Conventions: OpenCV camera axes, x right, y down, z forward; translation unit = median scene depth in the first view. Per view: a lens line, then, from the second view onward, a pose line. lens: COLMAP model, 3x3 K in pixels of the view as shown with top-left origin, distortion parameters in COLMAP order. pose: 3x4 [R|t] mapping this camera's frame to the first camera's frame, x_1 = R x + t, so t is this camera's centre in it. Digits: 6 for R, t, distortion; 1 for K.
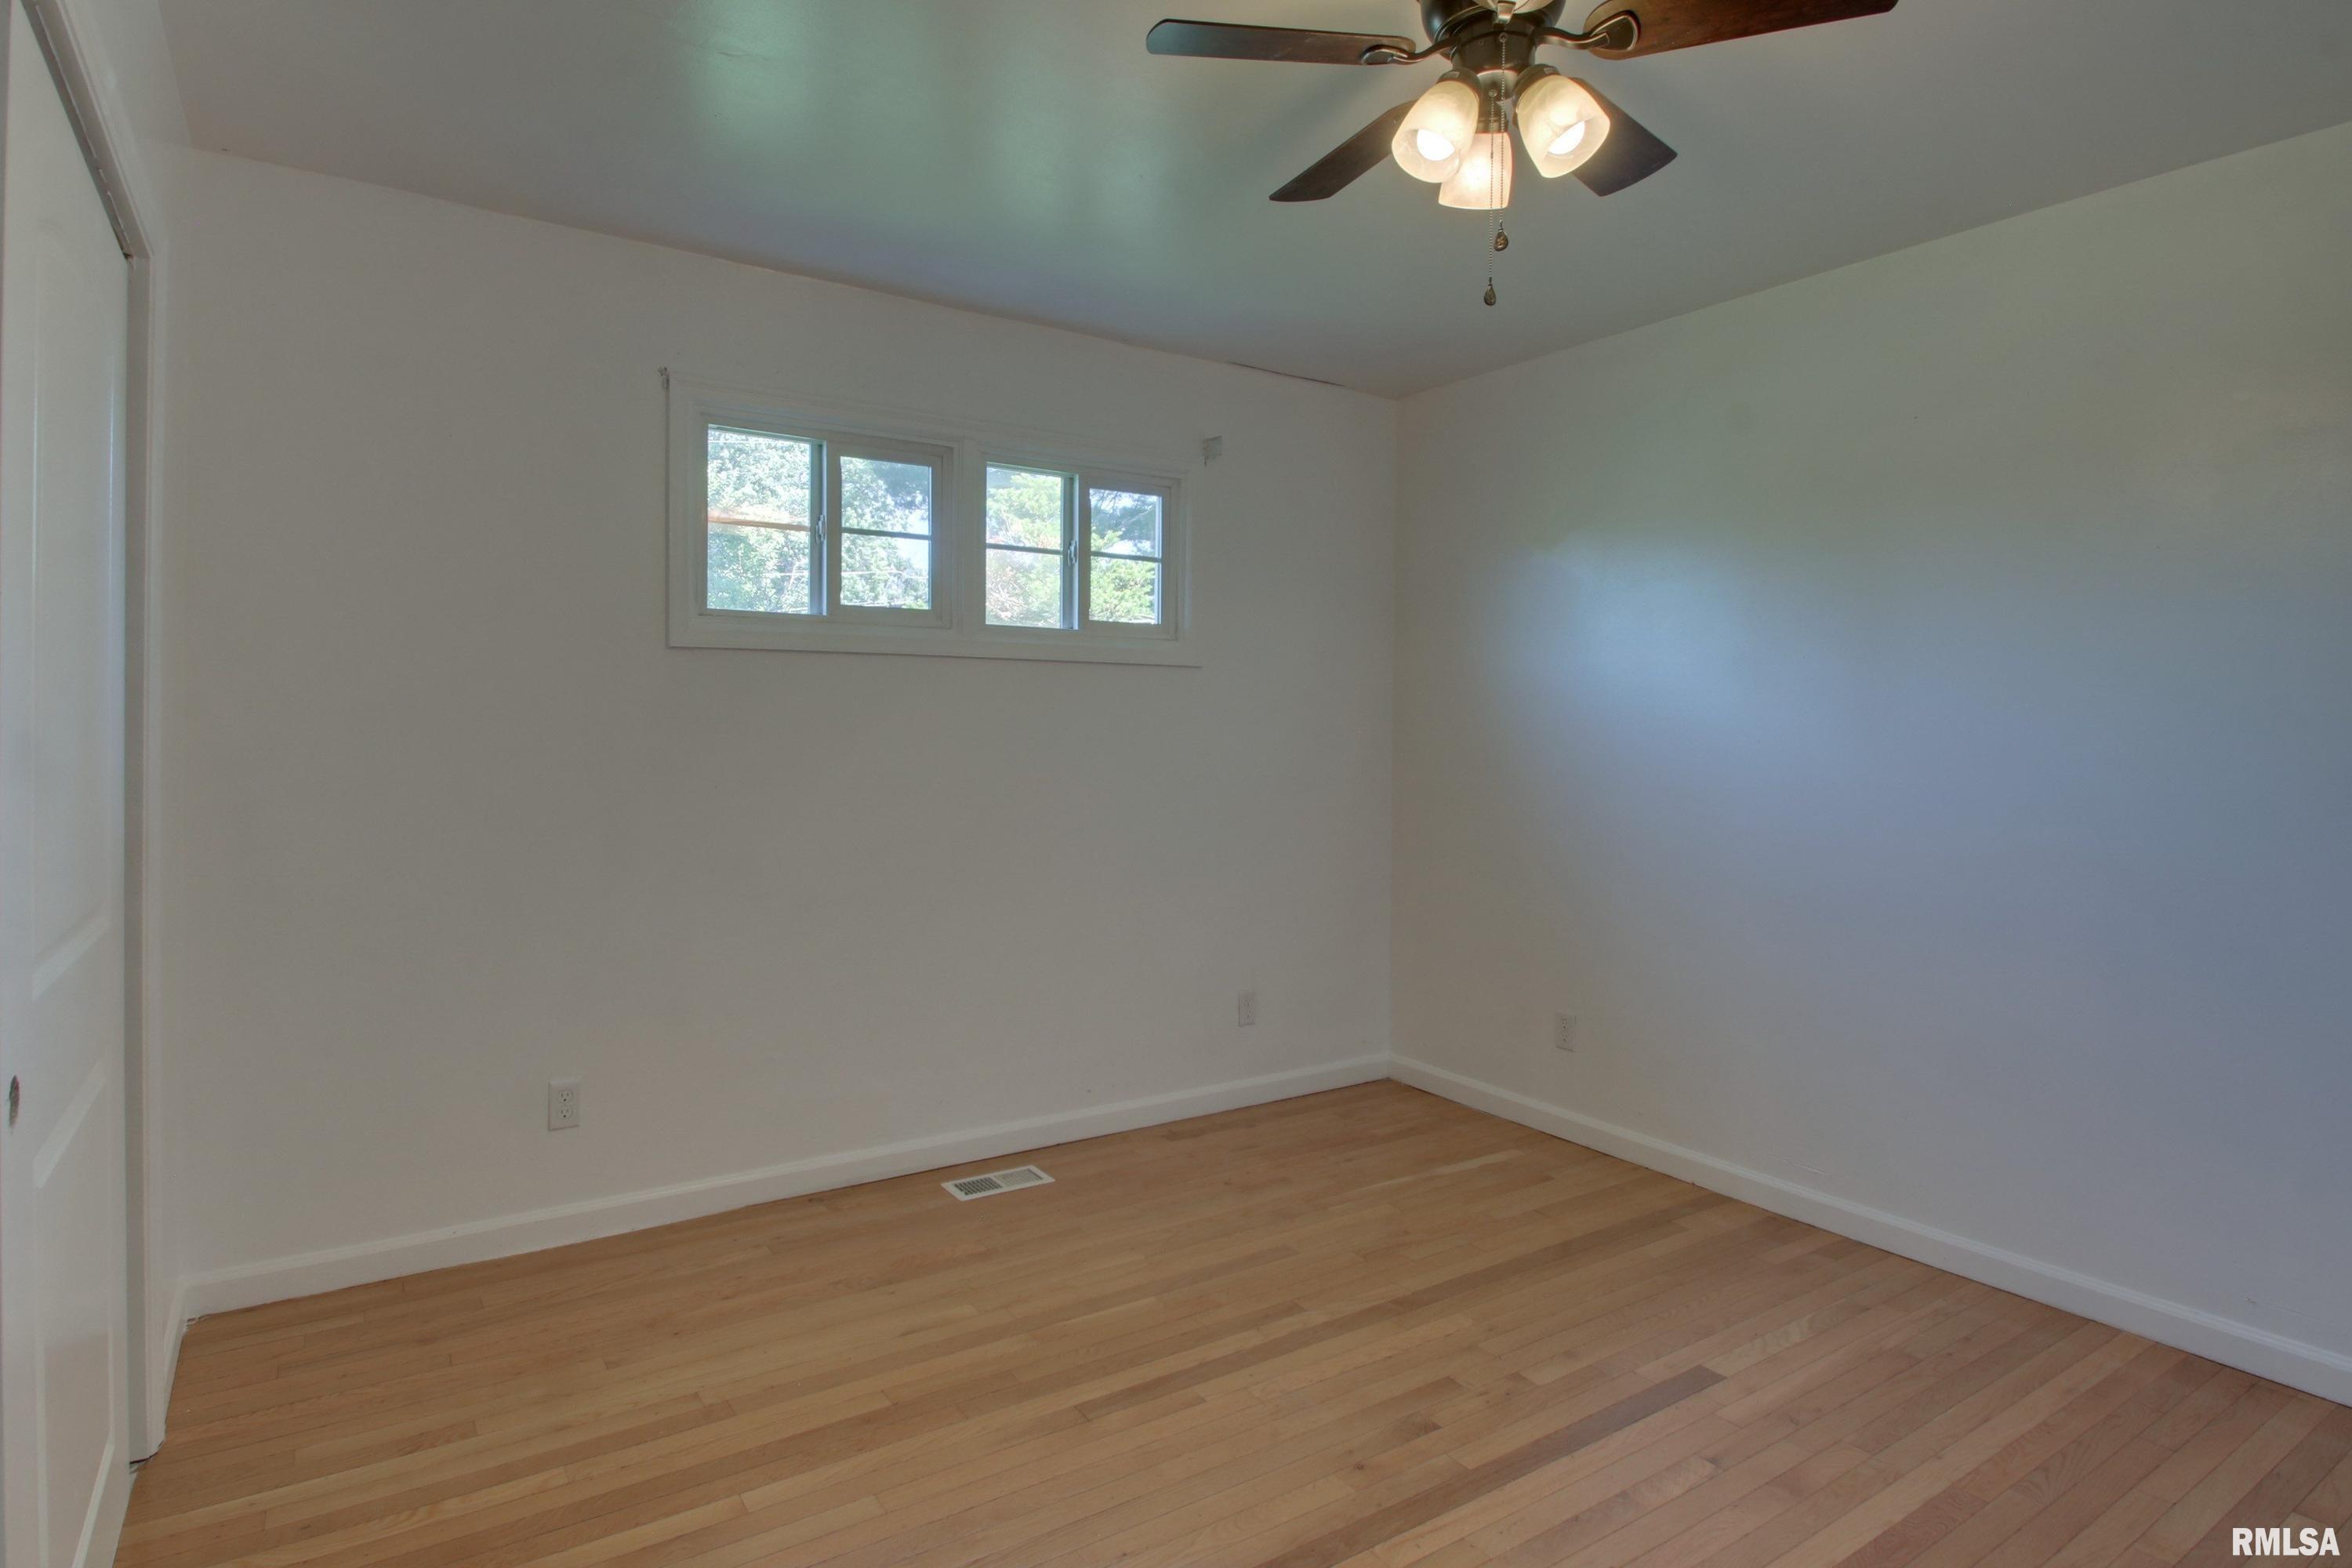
lens RADIAL K [[1191.1, 0, 1169.1], [0, 1191.1, 709.0], [0, 0, 1]] dist [-0.002820, -0.001289]
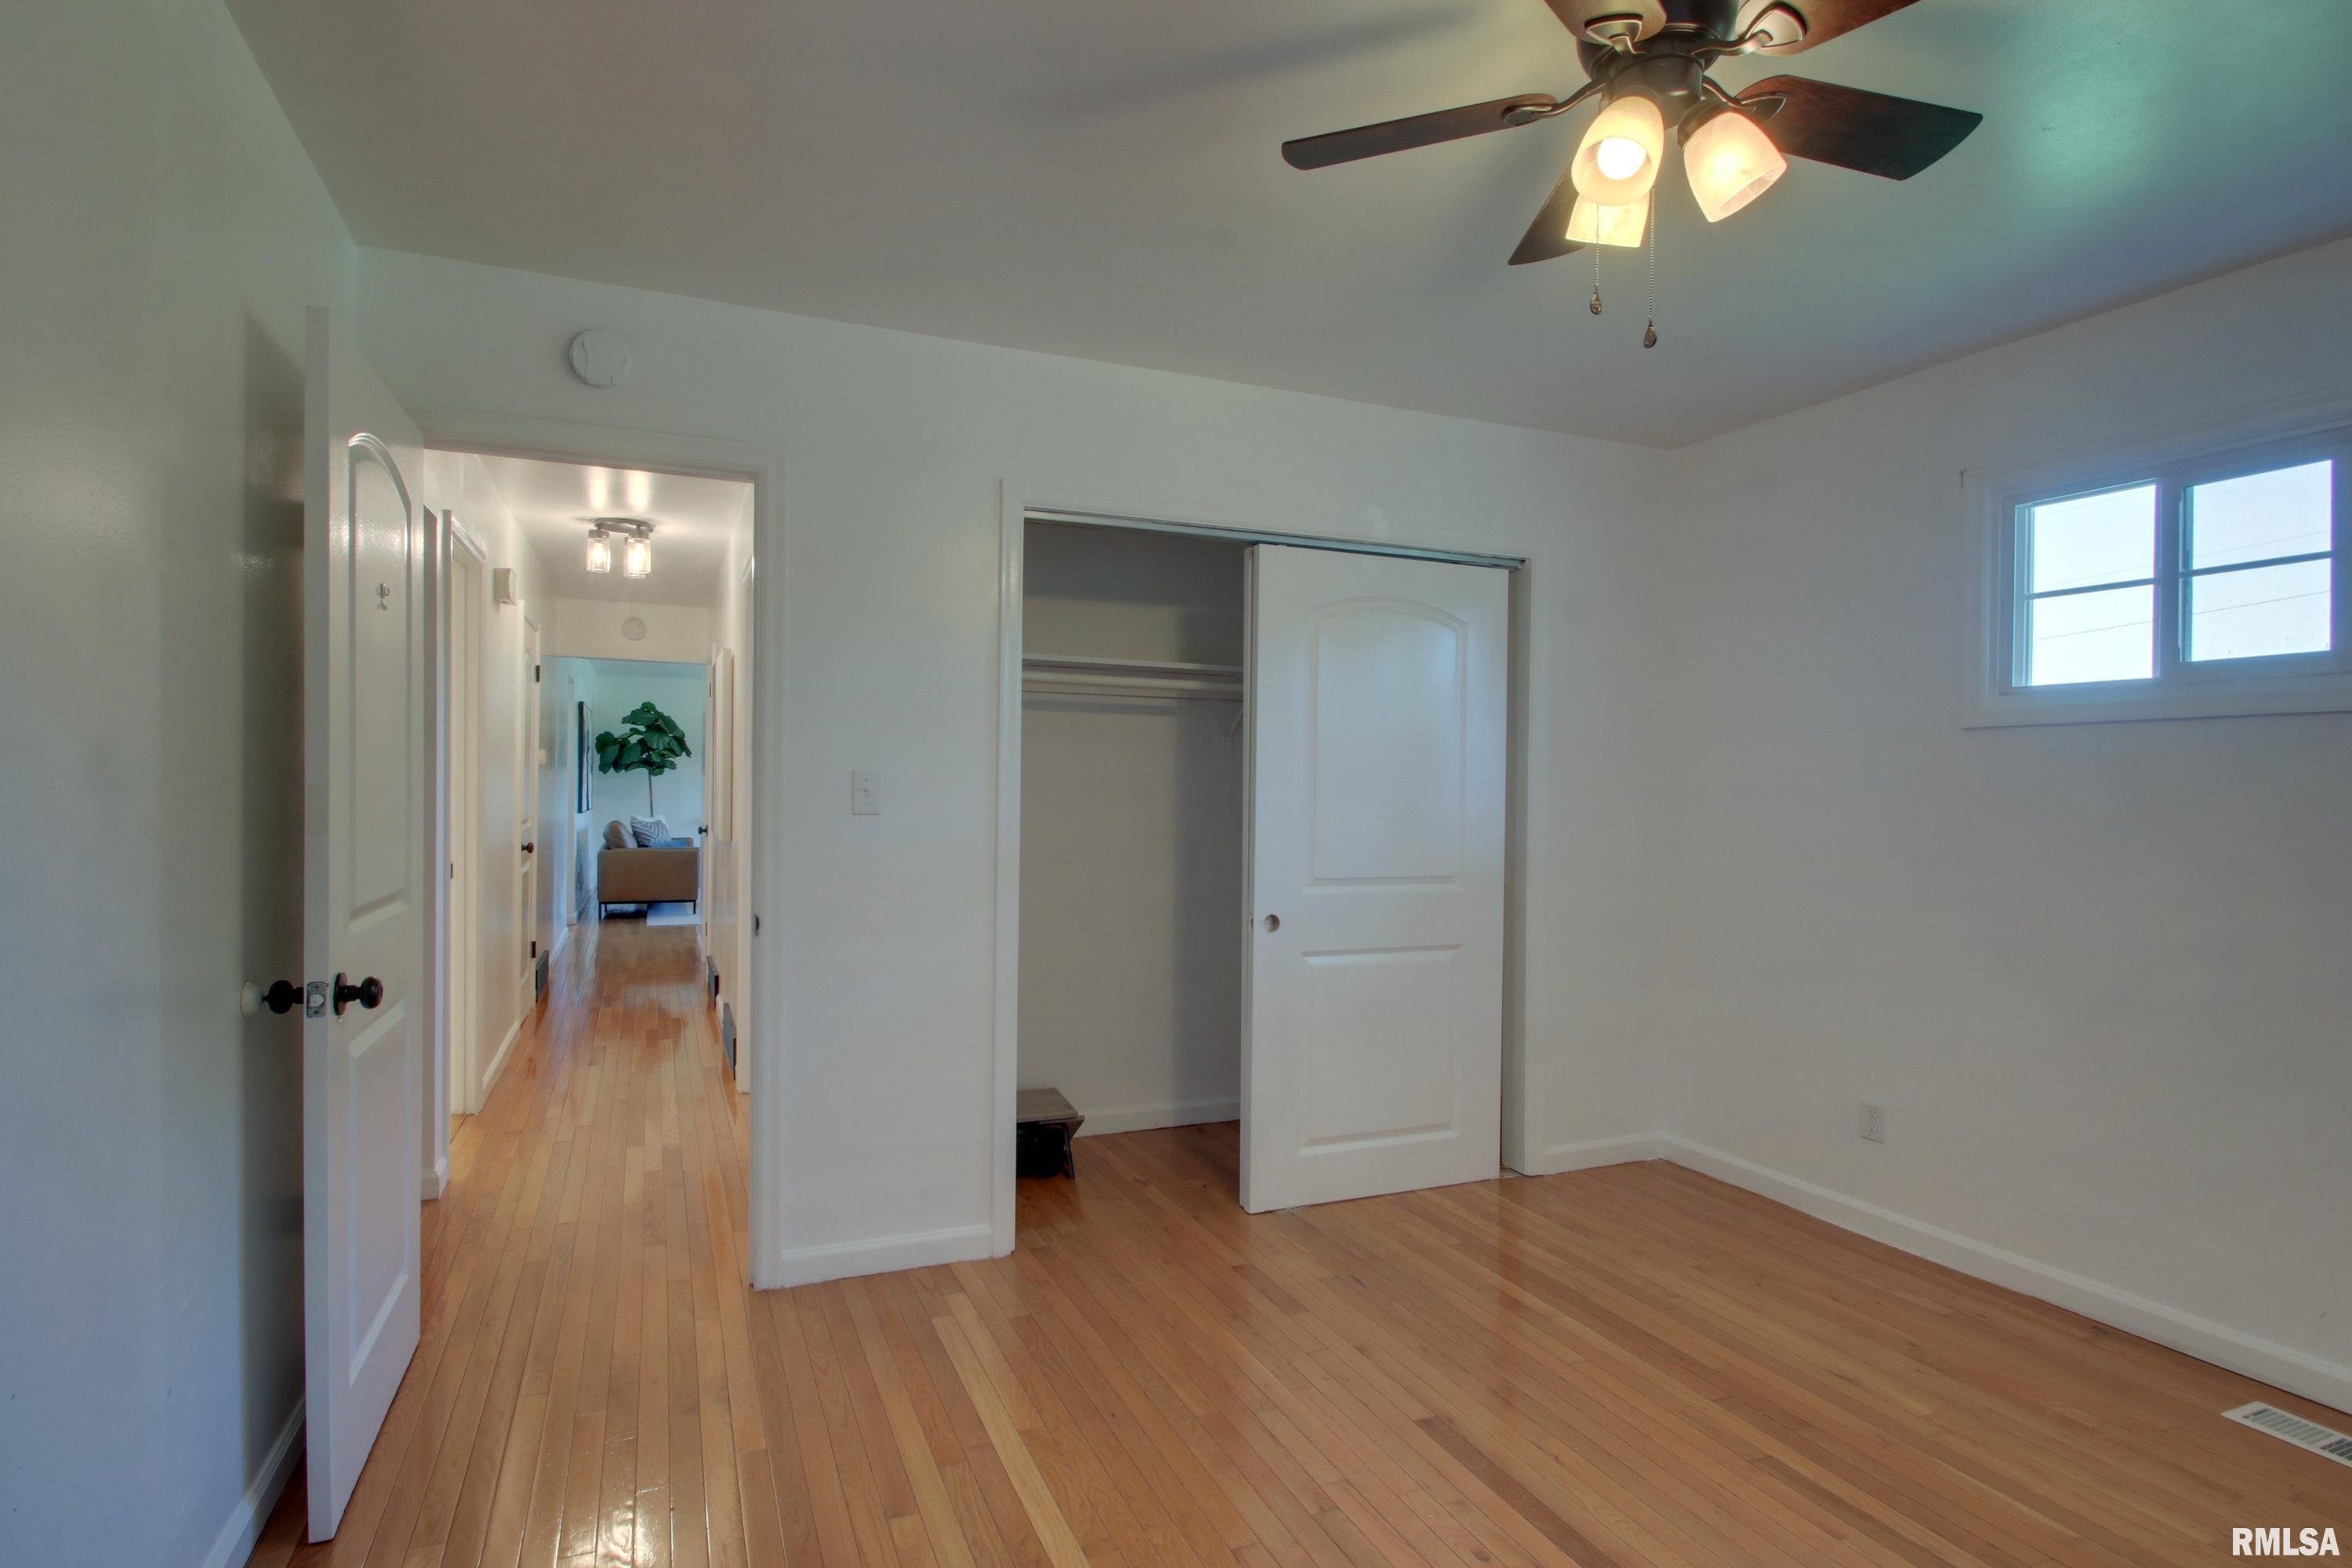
lens RADIAL K [[1199.6, 0, 1174.0], [0, 1199.6, 811.1], [0, 0, 1]] dist [-0.011744, -0.000576]
pose [[-0.164539, 0.006033, -0.986352, 0.904106], [-0.002637, 0.999975, 0.006556, 0.017786], [0.986367, 0.003680, -0.164519, 0.579654]]
